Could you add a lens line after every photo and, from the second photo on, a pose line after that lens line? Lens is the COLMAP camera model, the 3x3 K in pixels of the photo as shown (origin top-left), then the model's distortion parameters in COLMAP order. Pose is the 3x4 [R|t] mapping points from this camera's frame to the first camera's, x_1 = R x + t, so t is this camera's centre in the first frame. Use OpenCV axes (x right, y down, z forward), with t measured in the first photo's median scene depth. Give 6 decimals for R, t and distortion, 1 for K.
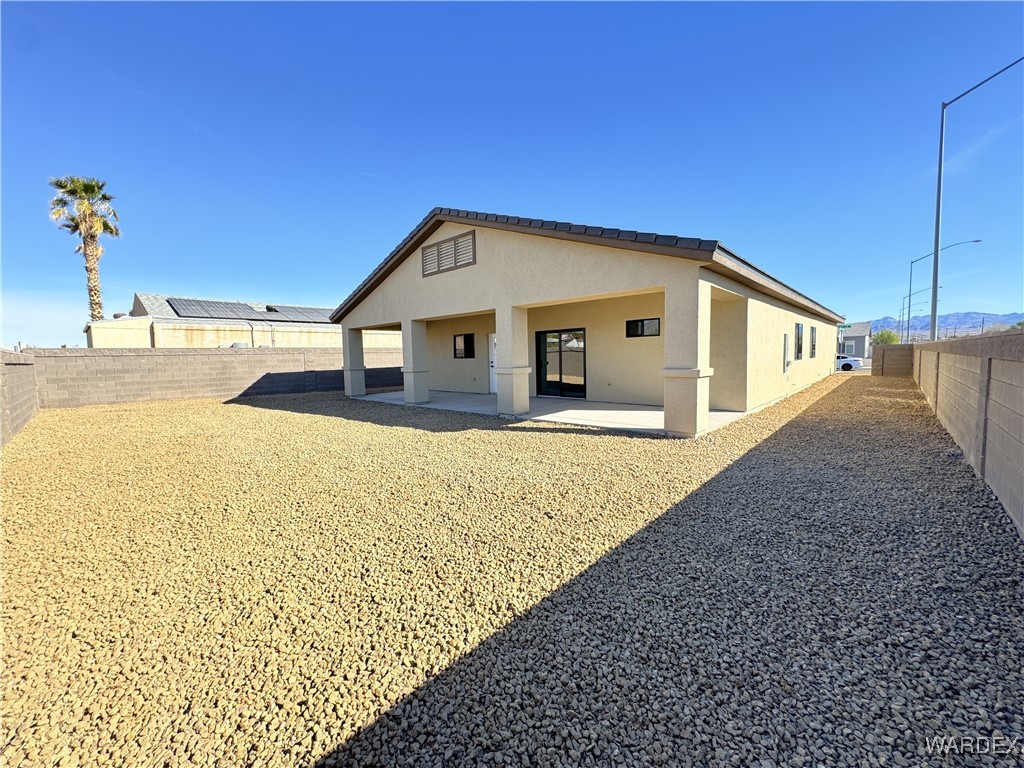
lens RADIAL K [[407.4, 0, 511.6], [0, 407.4, 386.7], [0, 0, 1]] dist [0.000409, 0.000067]
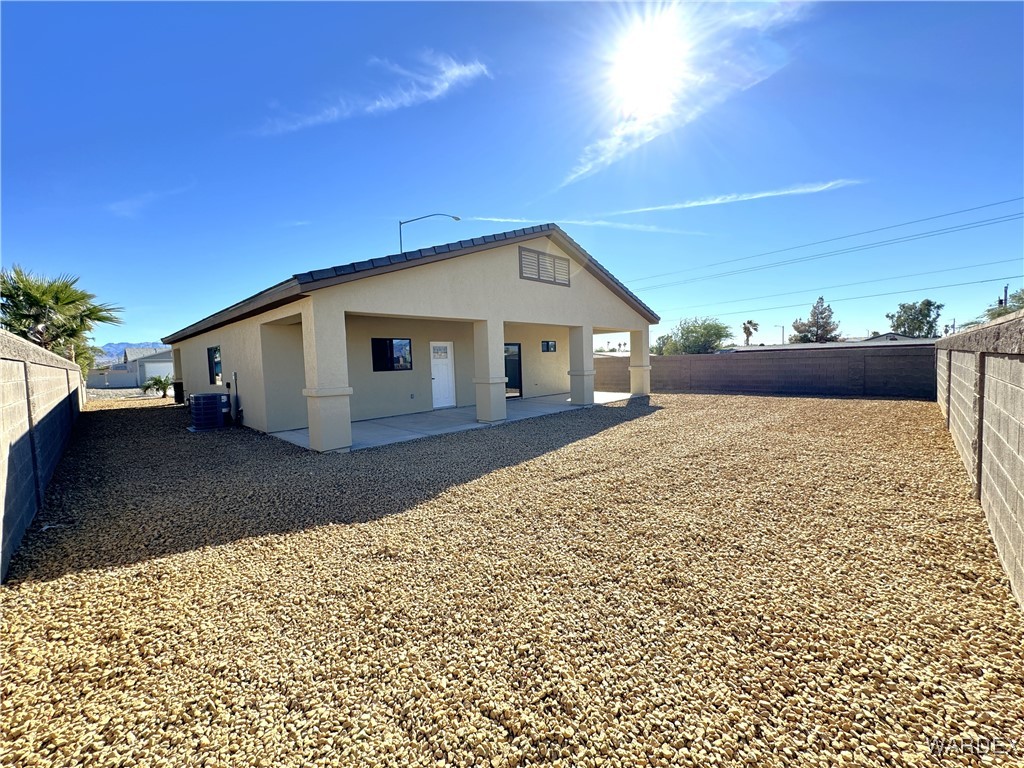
lens RADIAL K [[407.4, 0, 512.1], [0, 407.4, 383.3], [0, 0, 1]] dist [0.000409, 0.000067]
pose [[0.017874, -0.031651, 0.999339, -1.149429], [0.097425, 0.994798, 0.029764, -0.061056], [-0.995082, 0.096829, 0.020865, 1.023201]]
